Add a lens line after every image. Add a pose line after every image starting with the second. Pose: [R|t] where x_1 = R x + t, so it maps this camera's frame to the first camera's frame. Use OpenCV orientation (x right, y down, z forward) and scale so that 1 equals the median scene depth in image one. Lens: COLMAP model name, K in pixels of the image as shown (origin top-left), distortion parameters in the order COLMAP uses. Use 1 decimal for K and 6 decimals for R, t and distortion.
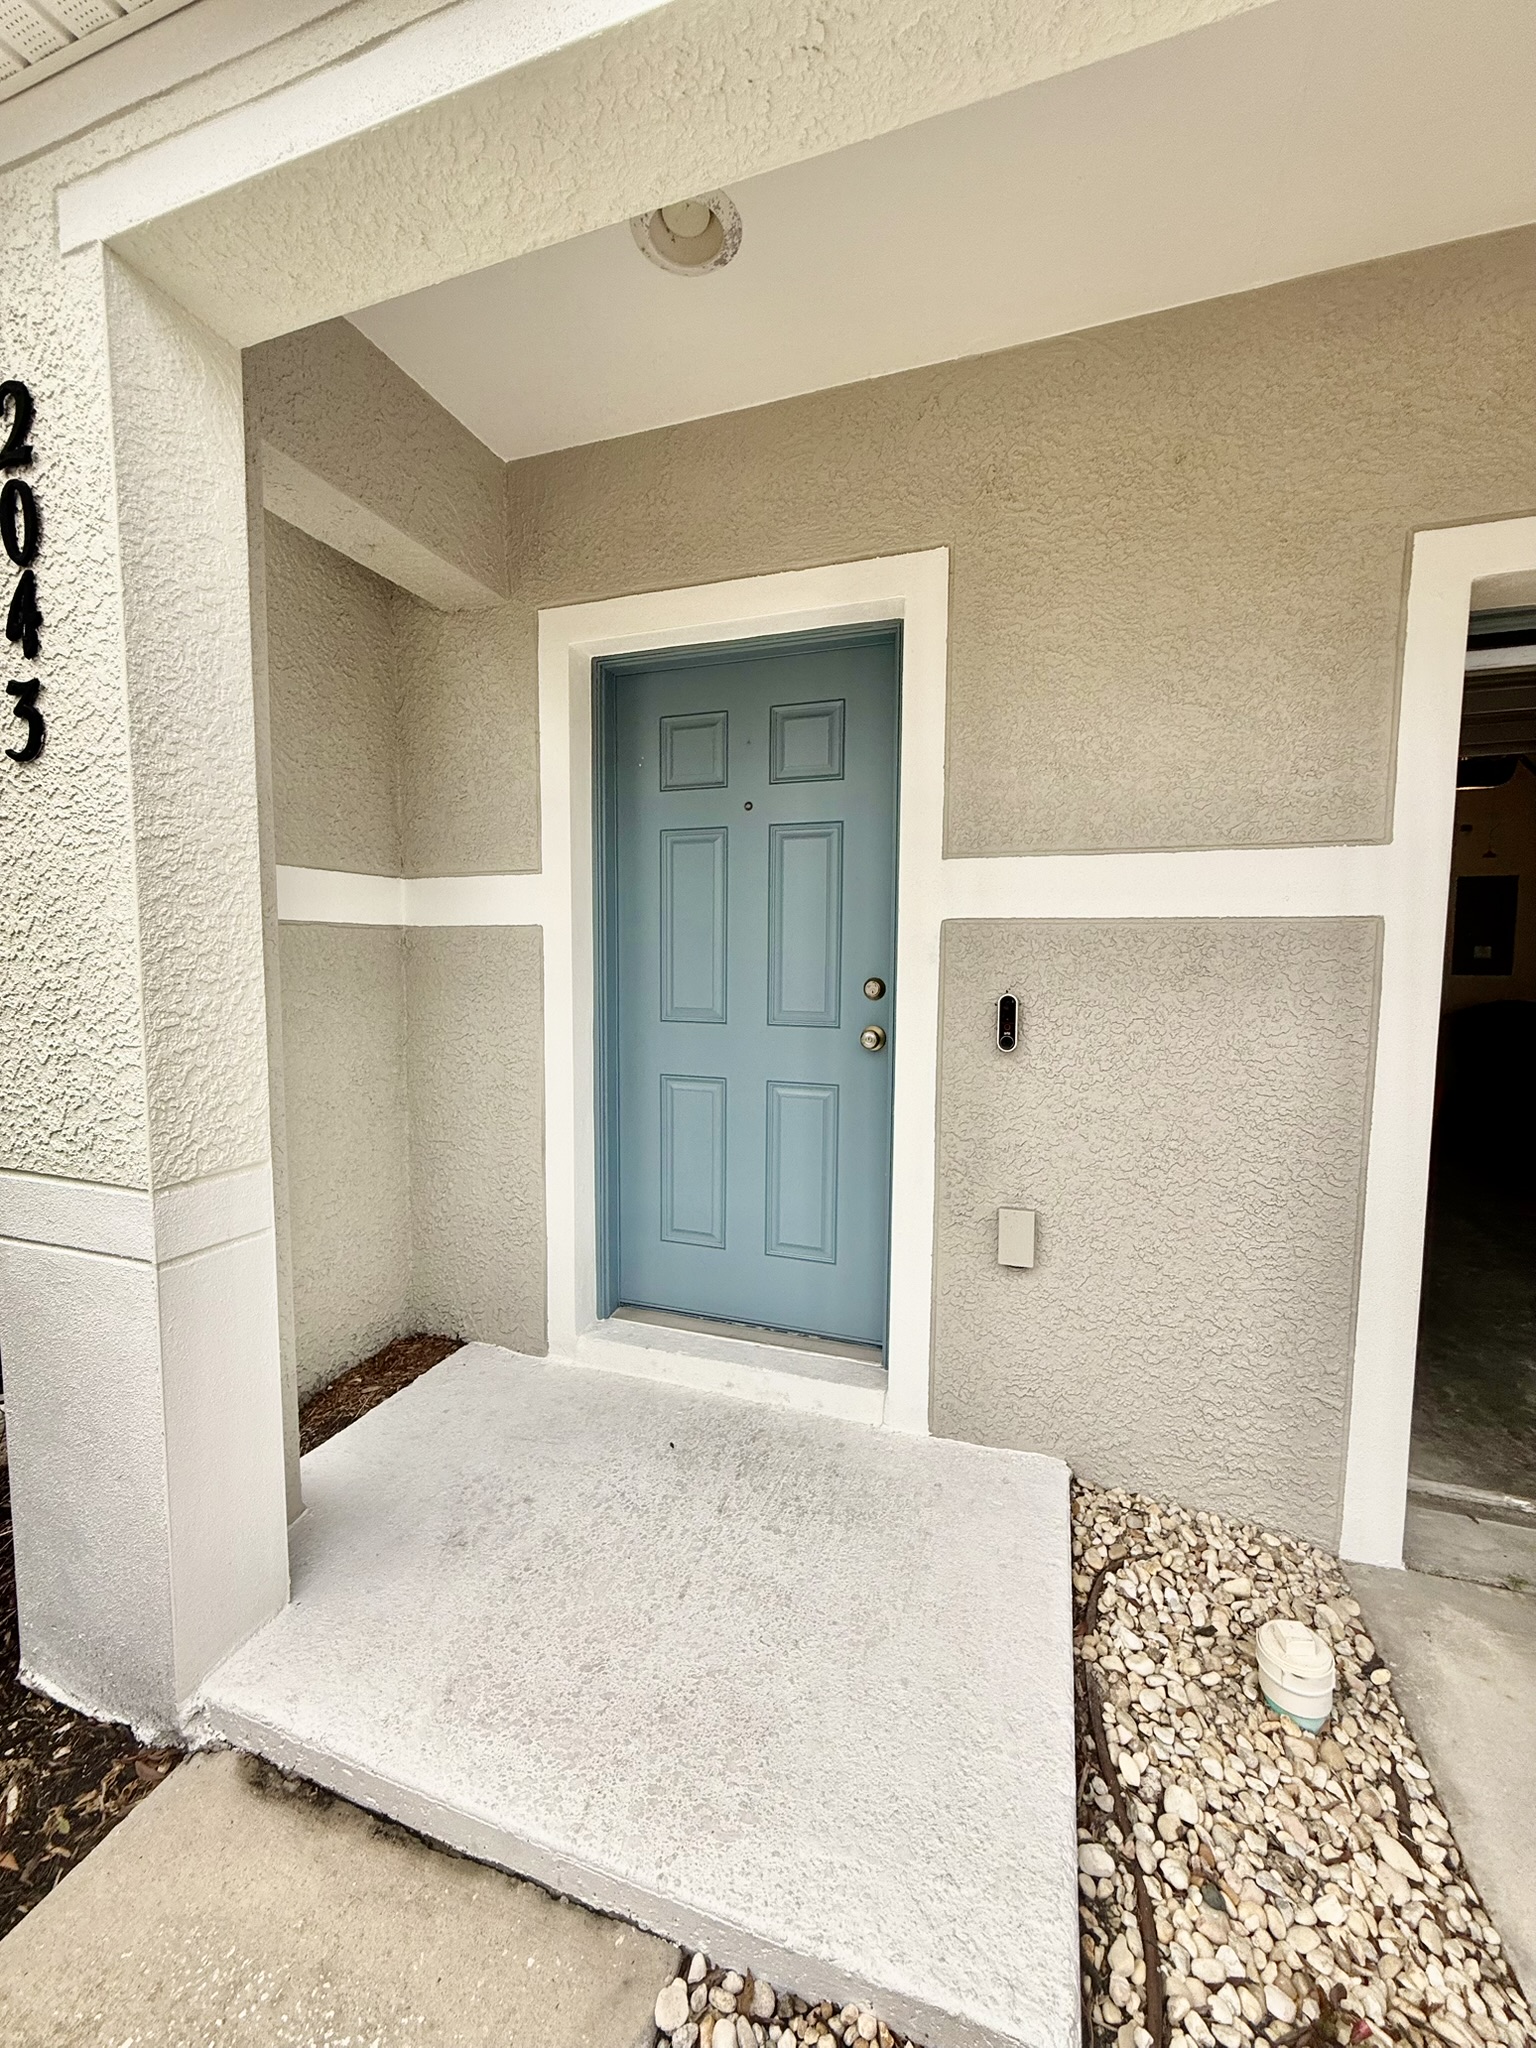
lens RADIAL K [[818.2, 0, 772.2], [0, 818.2, 1020.7], [0, 0, 1]] dist [-0.002266, -0.000351]
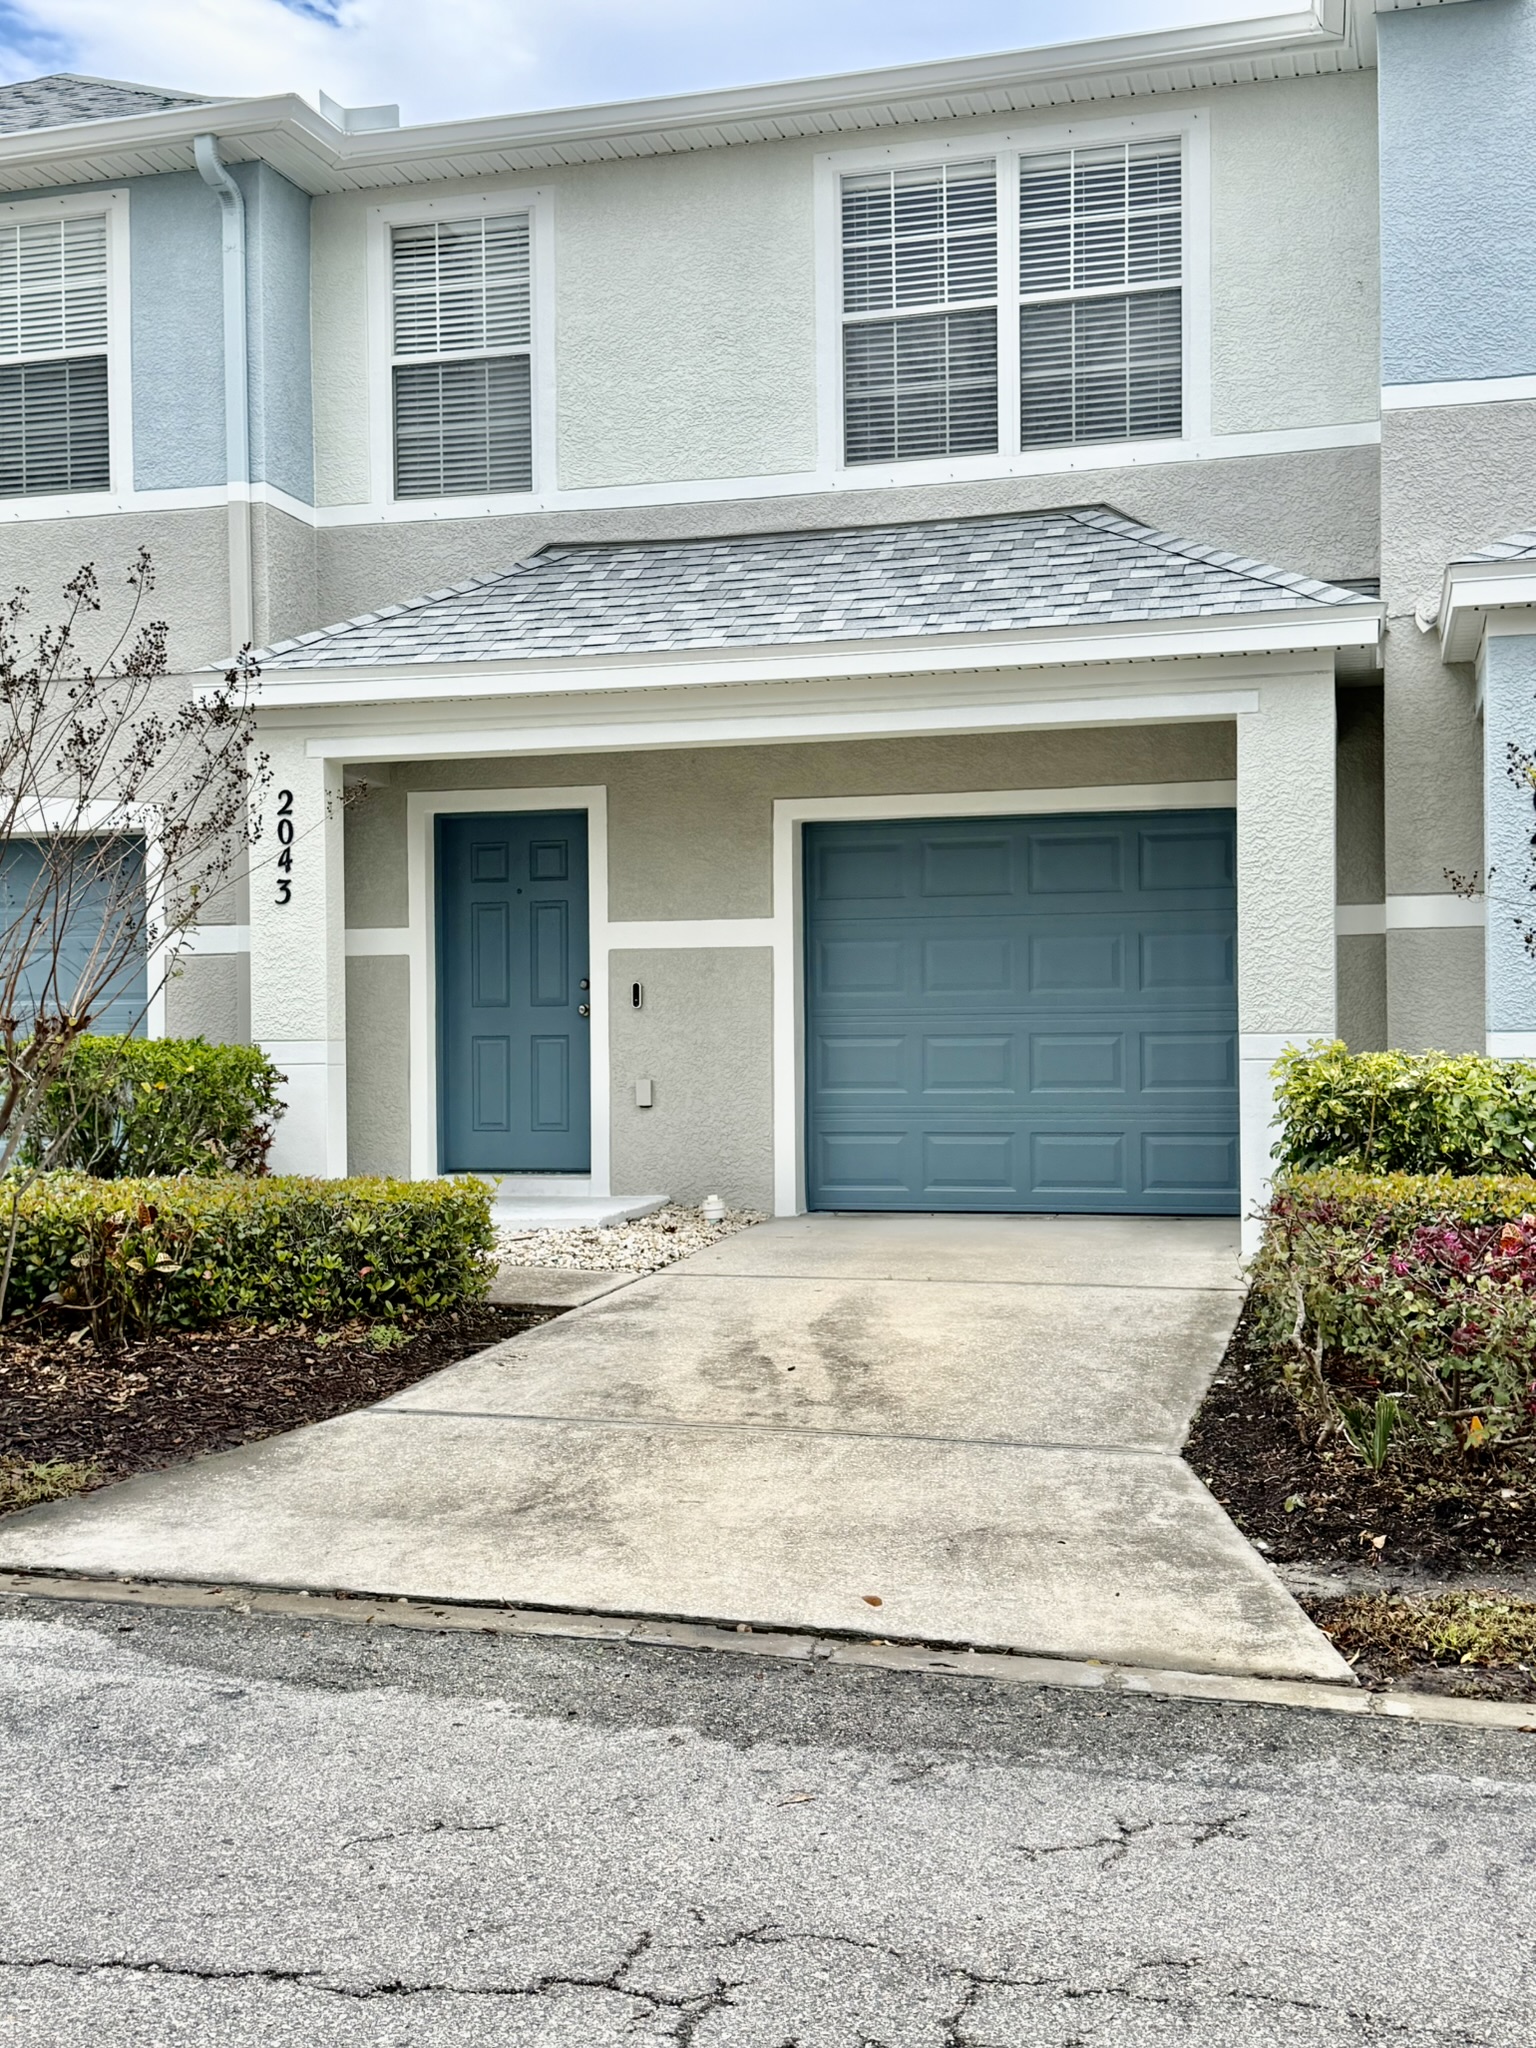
lens RADIAL K [[2319.8, 0, 765.3], [0, 2319.8, 1024.8], [0, 0, 1]] dist [-0.004923, 0.000000]
pose [[0.997767, -0.016654, 0.064679, 0.226223], [0.021783, 0.996604, -0.079413, 0.589336], [-0.063137, 0.080645, 0.994741, -5.266162]]
